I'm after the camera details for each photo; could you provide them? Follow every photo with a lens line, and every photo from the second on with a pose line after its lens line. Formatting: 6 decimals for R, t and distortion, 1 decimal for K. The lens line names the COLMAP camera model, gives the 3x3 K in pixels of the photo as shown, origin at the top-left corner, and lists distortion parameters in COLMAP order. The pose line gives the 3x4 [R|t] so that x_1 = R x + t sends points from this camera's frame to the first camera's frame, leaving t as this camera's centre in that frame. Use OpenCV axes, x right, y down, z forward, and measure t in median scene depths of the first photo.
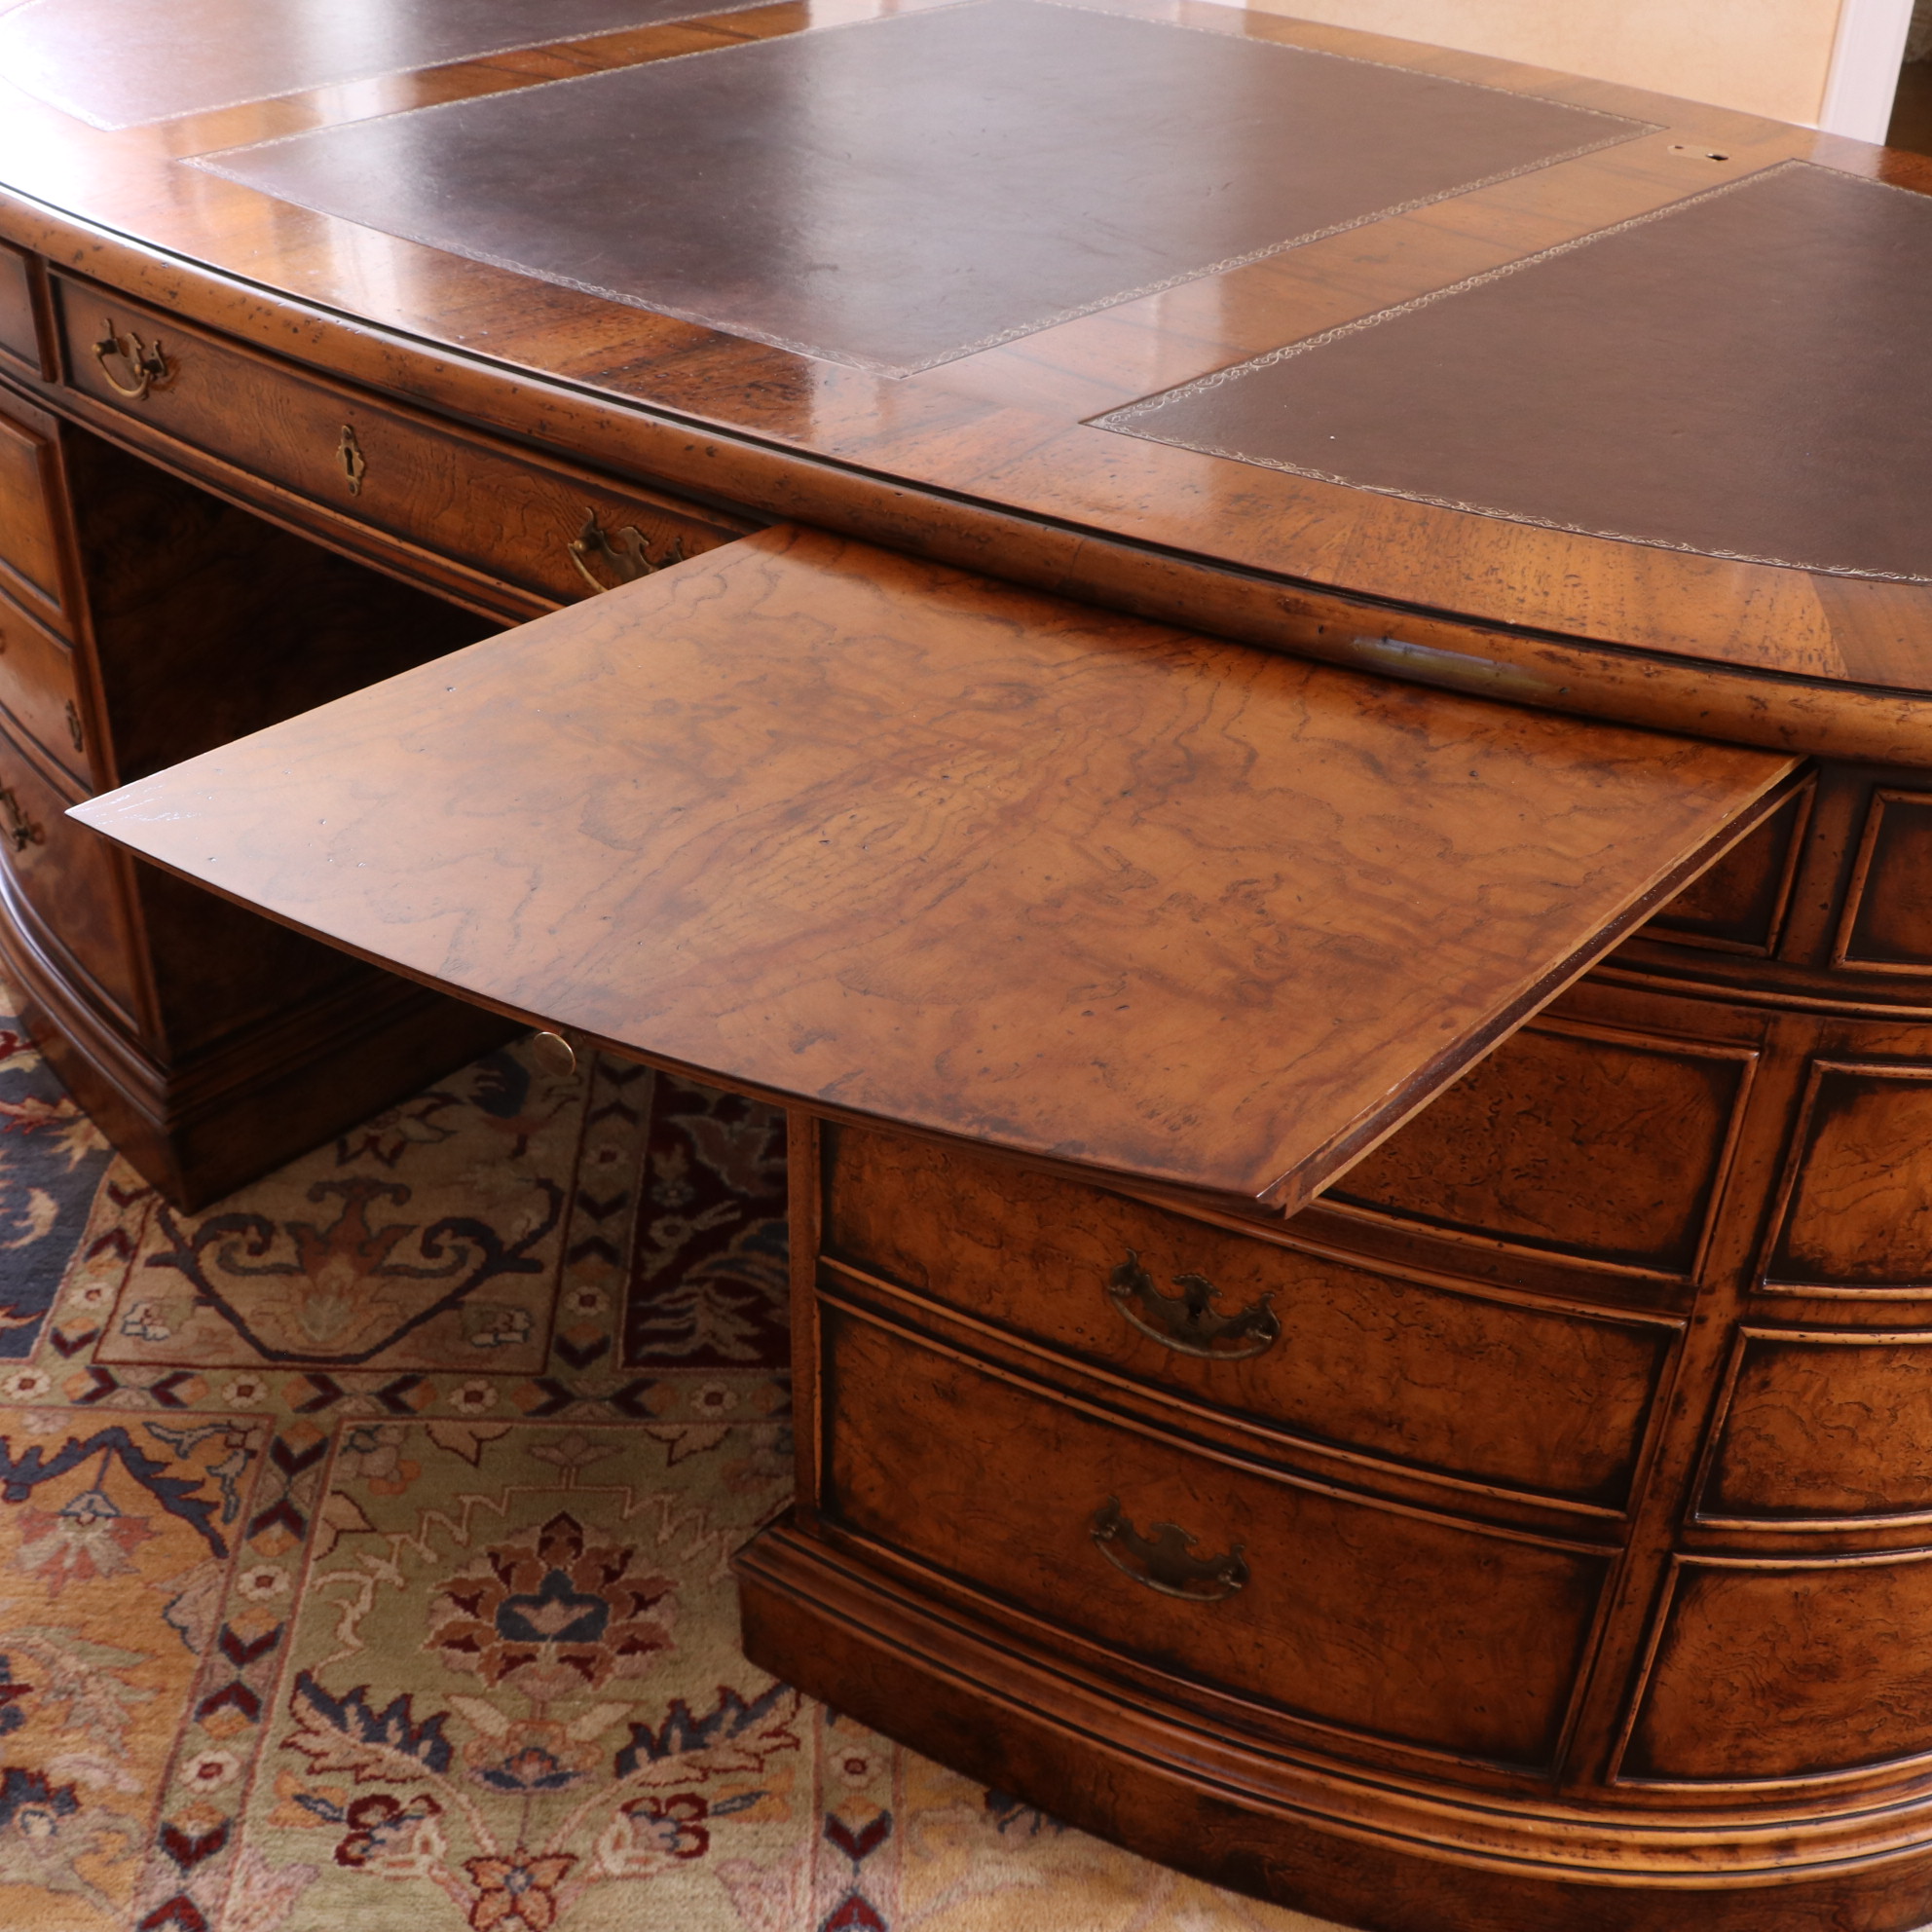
lens RADIAL K [[2365.2, 0, 963.4], [0, 2365.2, 957.2], [0, 0, 1]] dist [-0.135829, 0.000000]
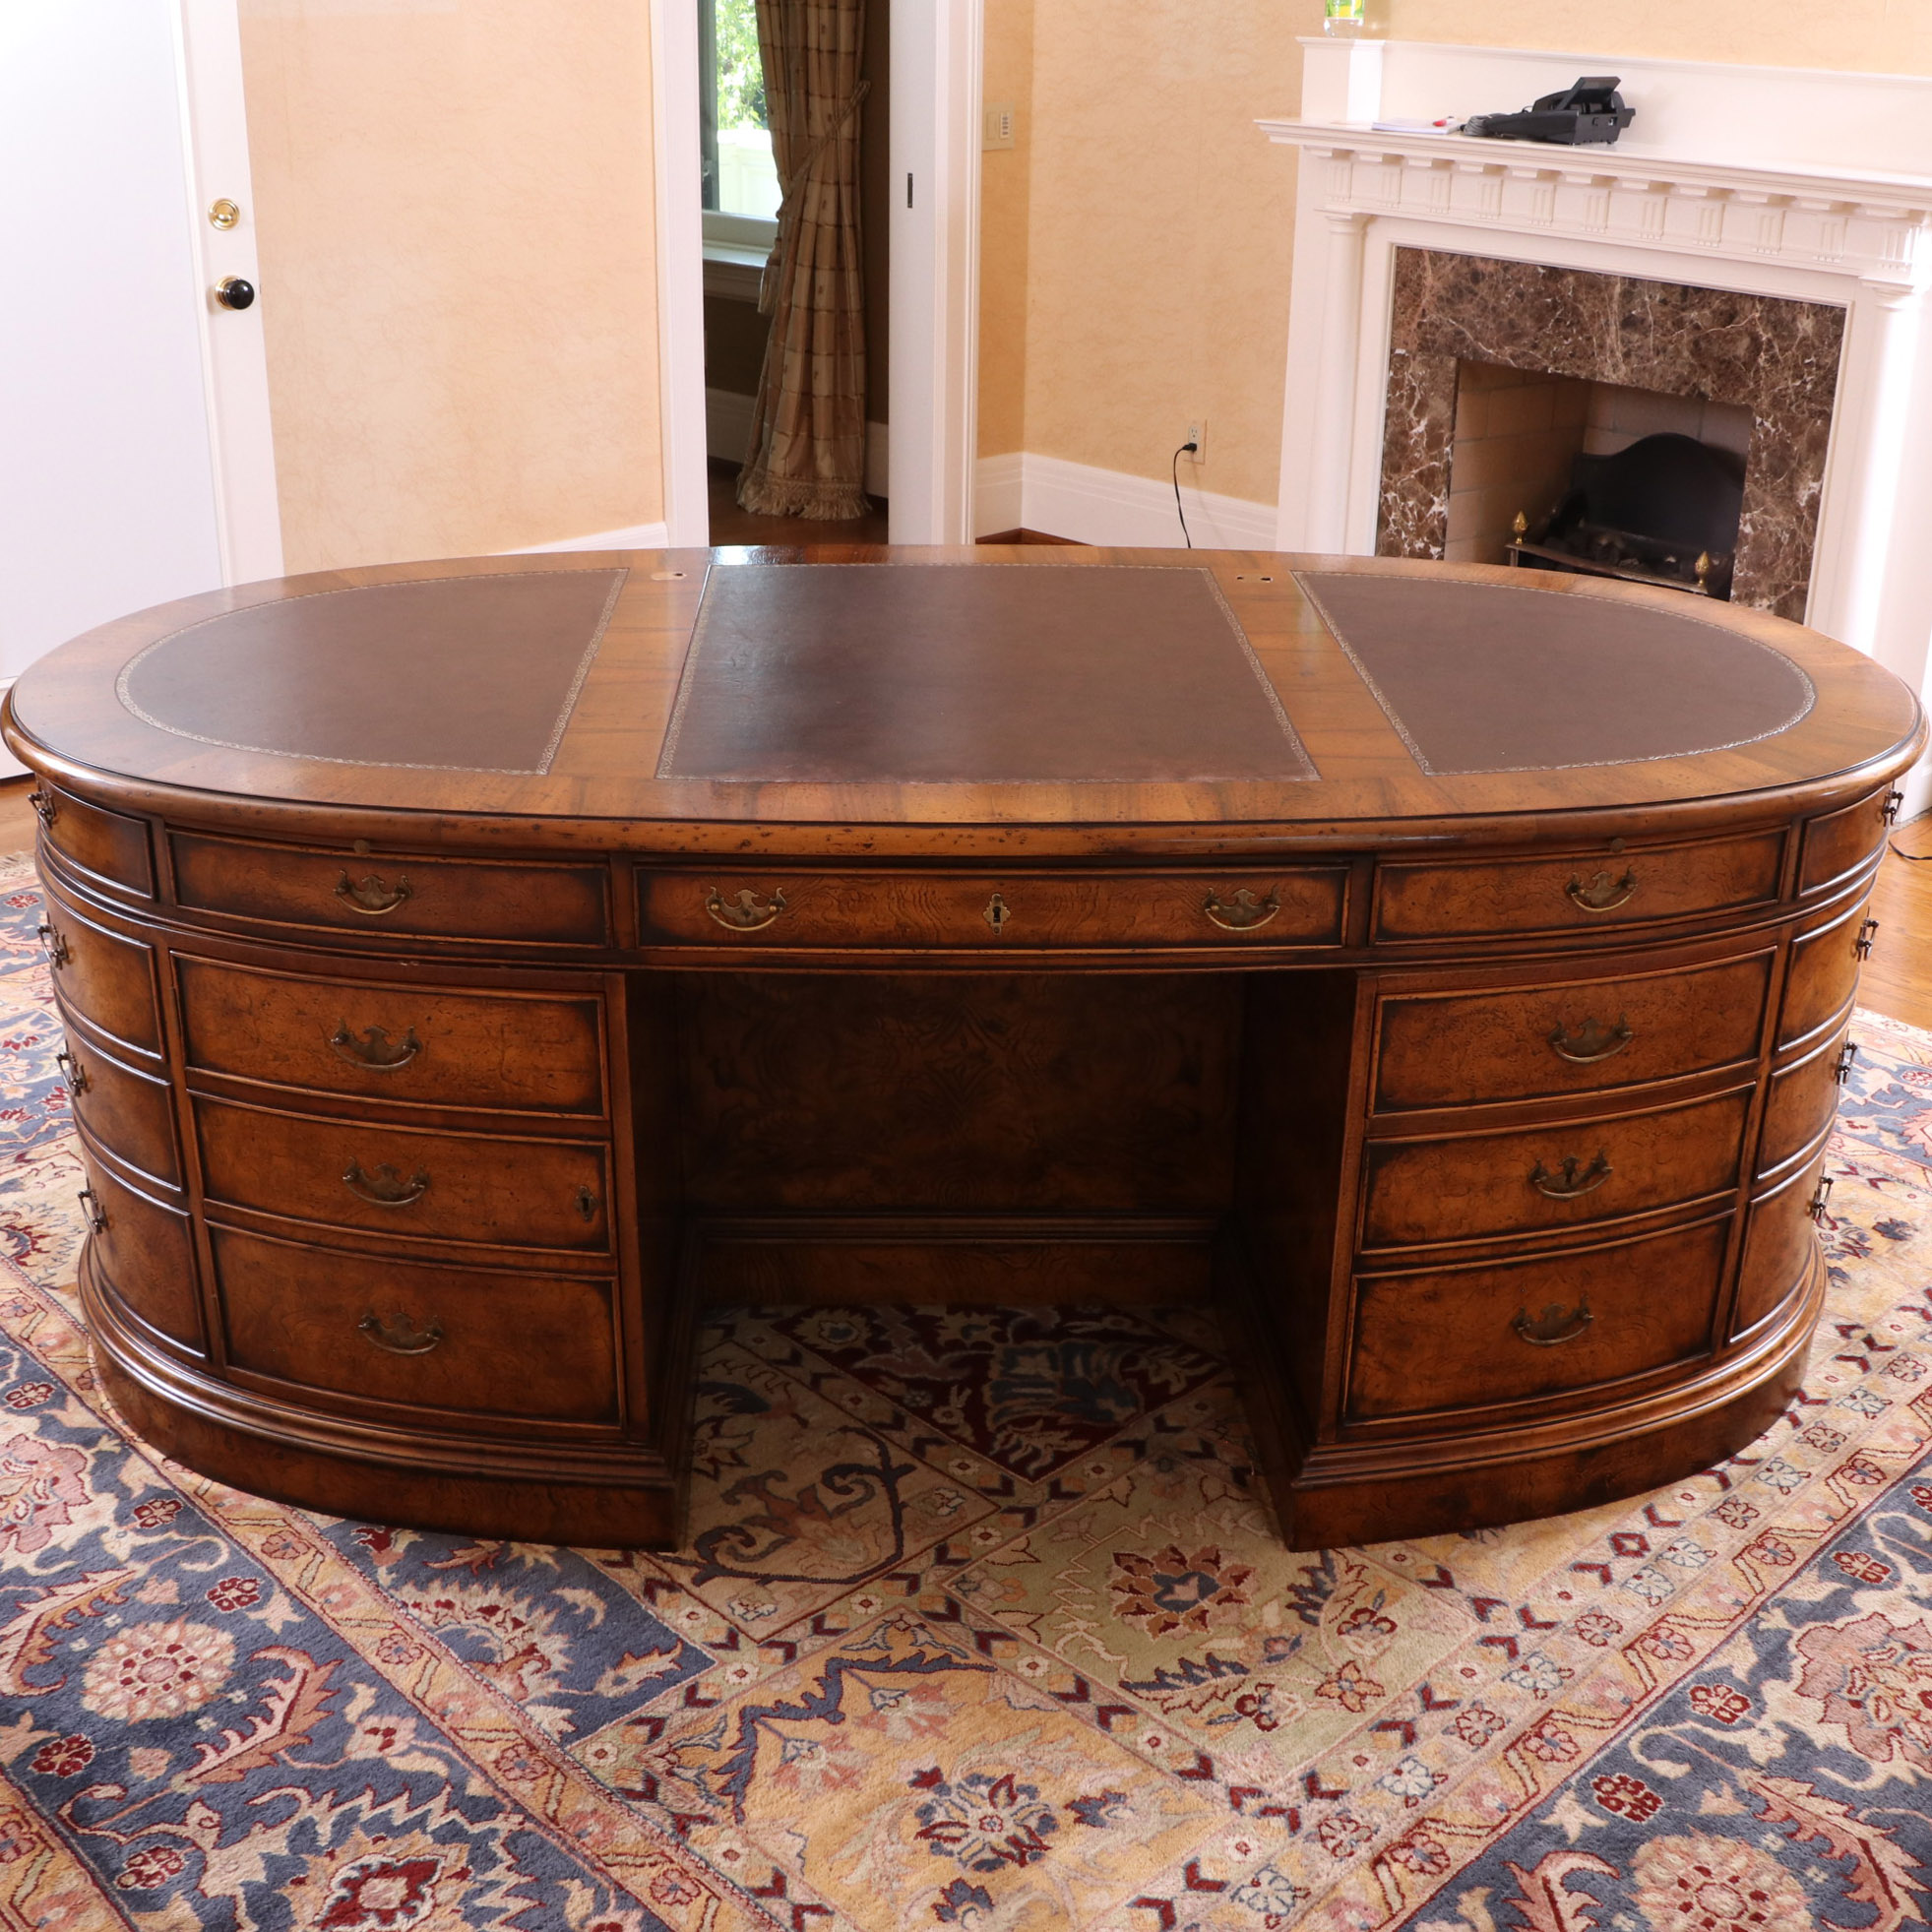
lens RADIAL K [[2365.2, 0, 978.9], [0, 2365.2, 972.3], [0, 0, 1]] dist [-0.135829, 0.000000]
pose [[0.742883, -0.292598, 0.602089, -1.147337], [0.375684, 0.926654, -0.013206, -0.139211], [-0.554064, 0.236006, 0.798320, -0.287908]]
